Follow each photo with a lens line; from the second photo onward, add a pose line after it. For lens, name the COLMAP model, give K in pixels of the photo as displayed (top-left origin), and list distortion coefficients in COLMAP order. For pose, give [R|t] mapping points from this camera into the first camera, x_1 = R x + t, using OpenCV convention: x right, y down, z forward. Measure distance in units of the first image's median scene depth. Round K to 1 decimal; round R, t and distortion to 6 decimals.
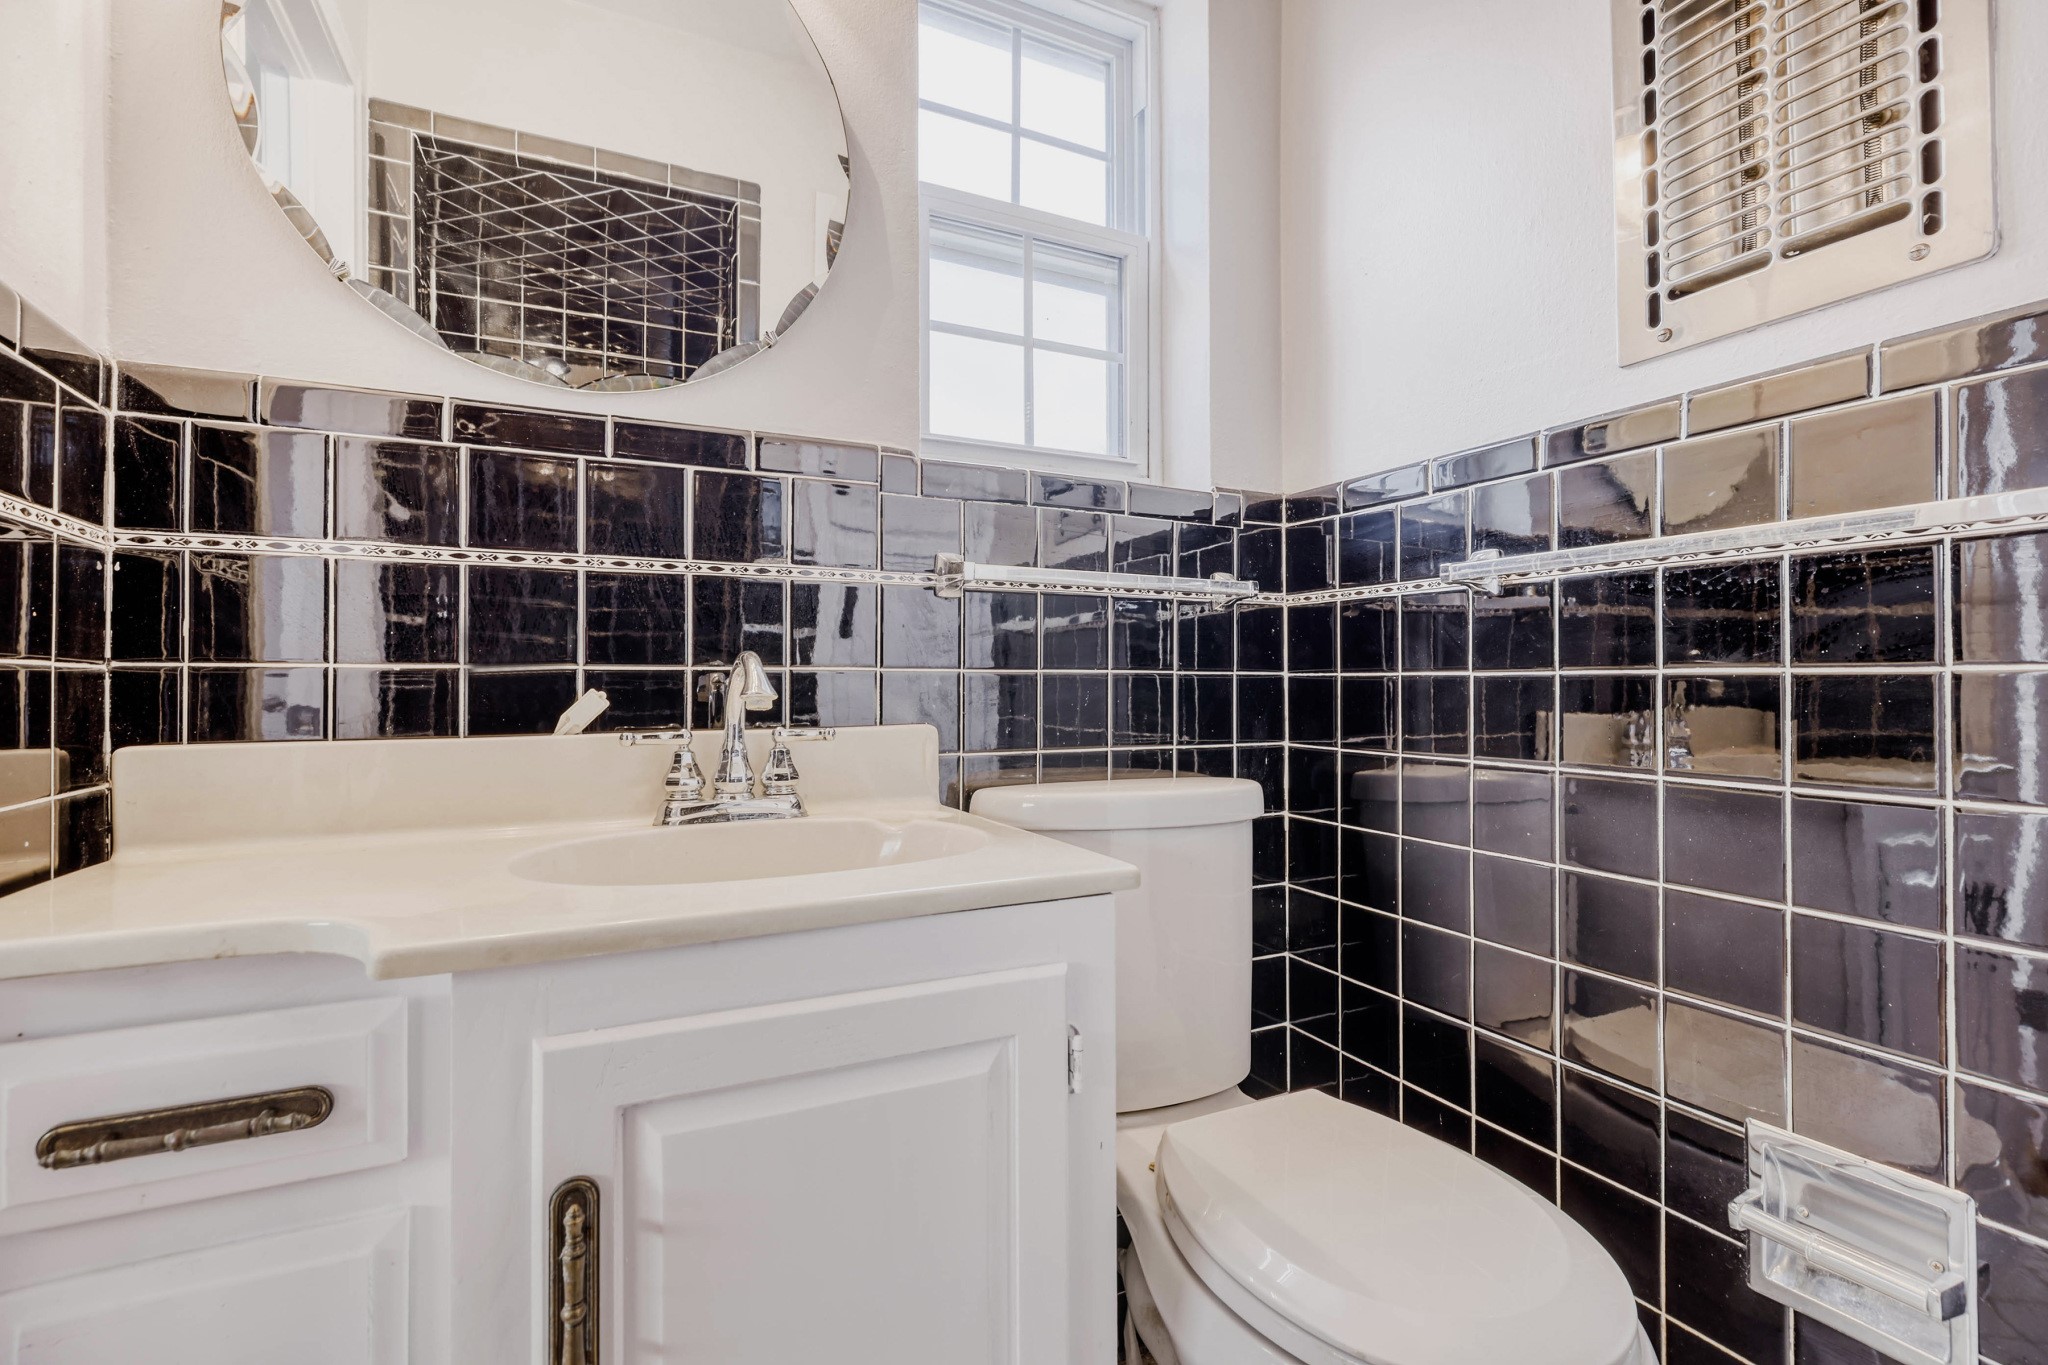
lens RADIAL K [[906.4, 0, 1028.9], [0, 906.4, 680.3], [0, 0, 1]] dist [-0.000944, -0.000803]
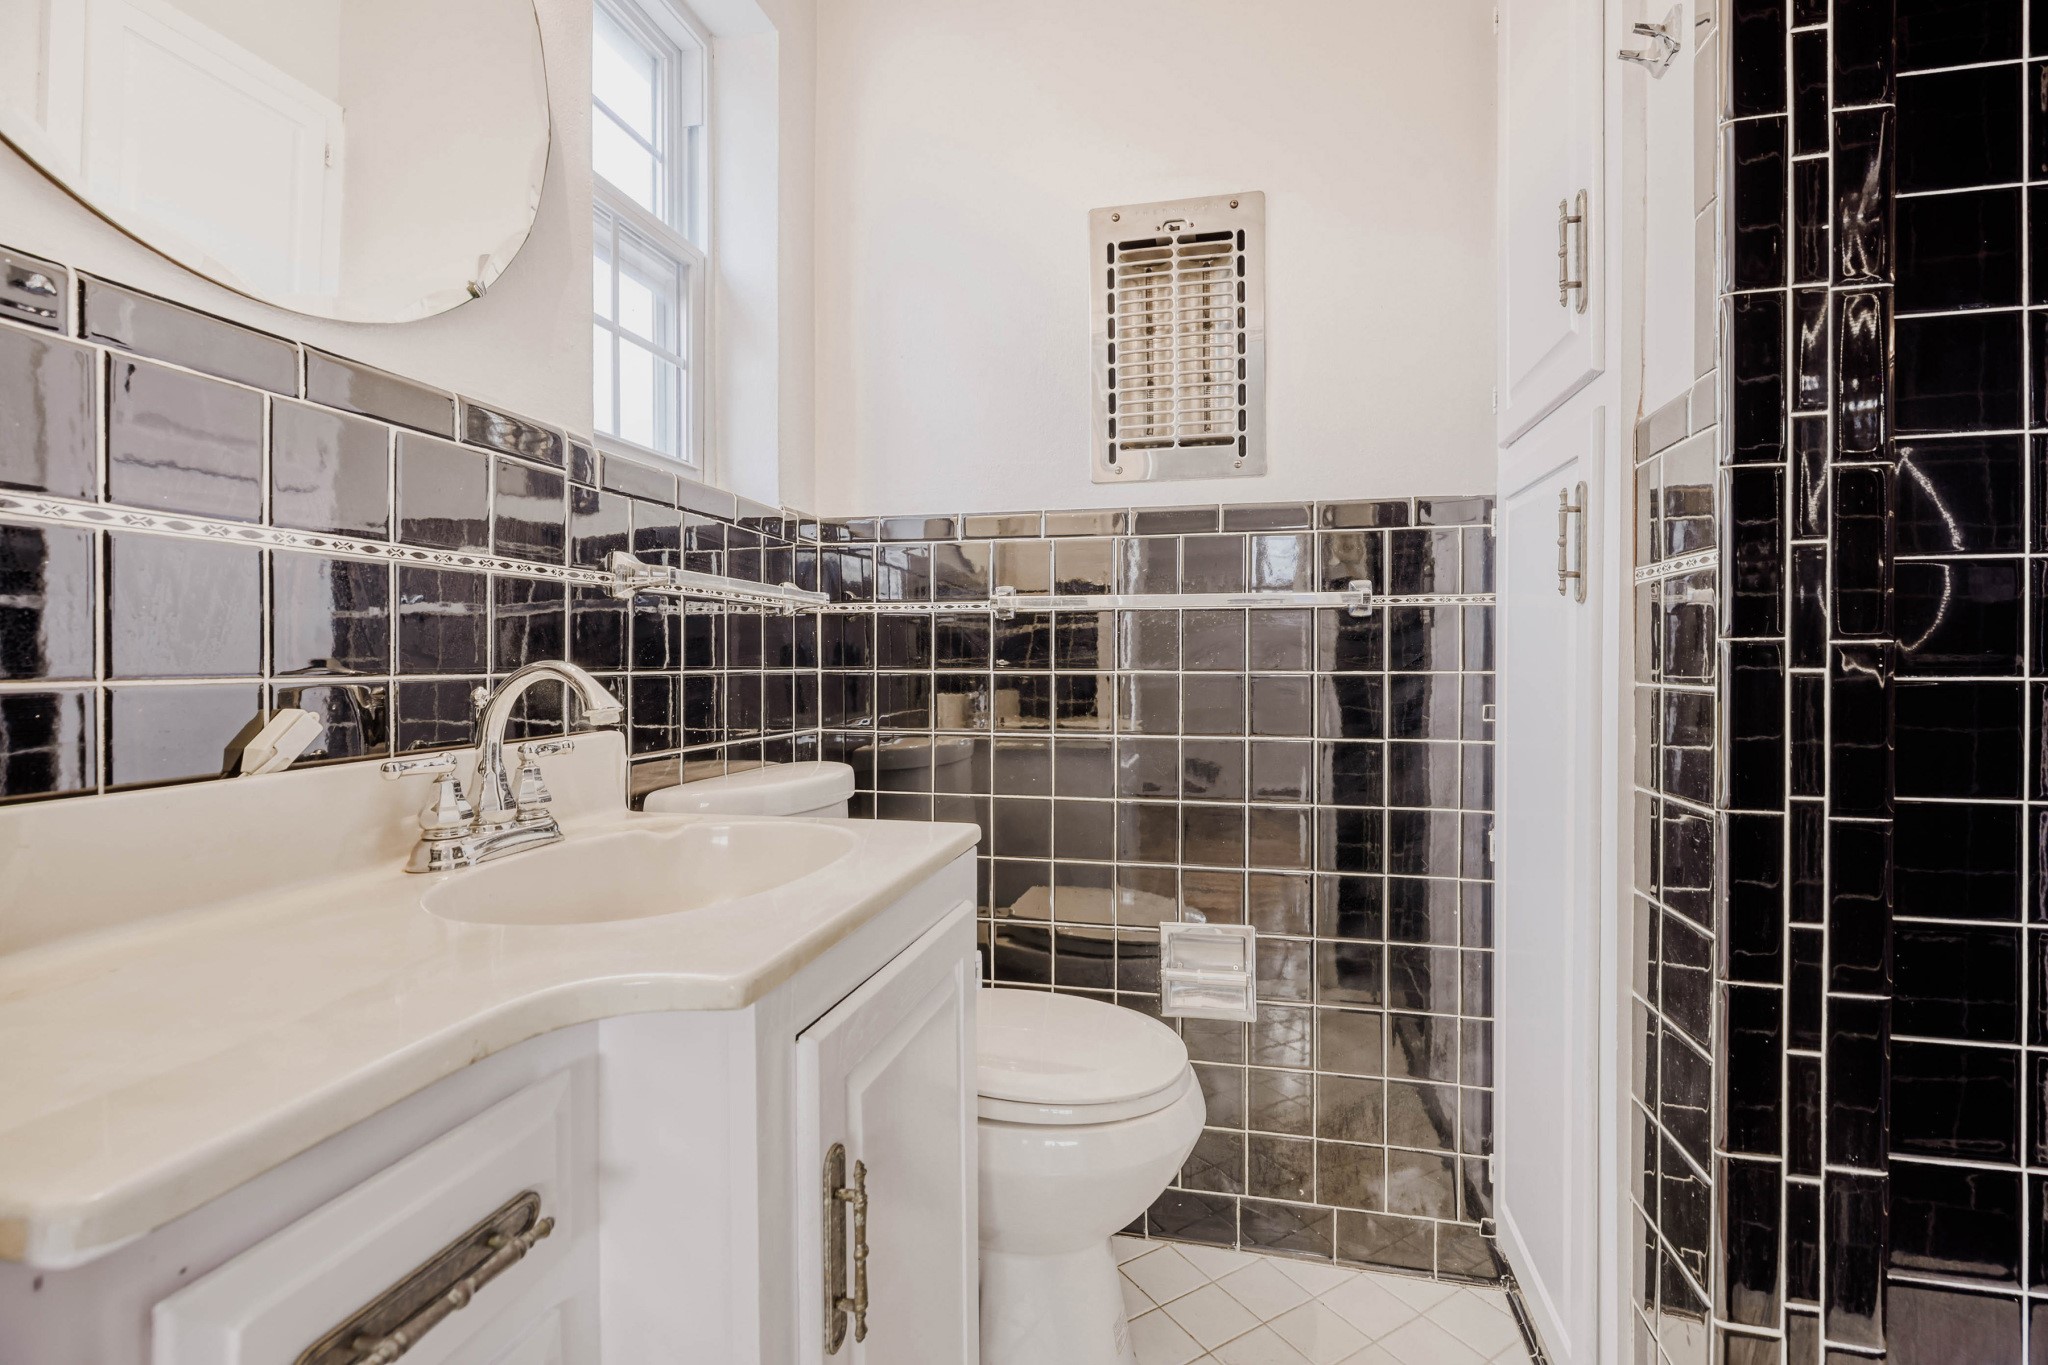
lens RADIAL K [[906.4, 0, 1031.3], [0, 906.4, 672.9], [0, 0, 1]] dist [-0.000944, -0.000803]
pose [[0.640472, -0.010531, 0.767910, -0.605879], [-0.004693, 0.999834, 0.017626, -0.032917], [-0.767967, -0.014893, 0.640316, 0.045148]]
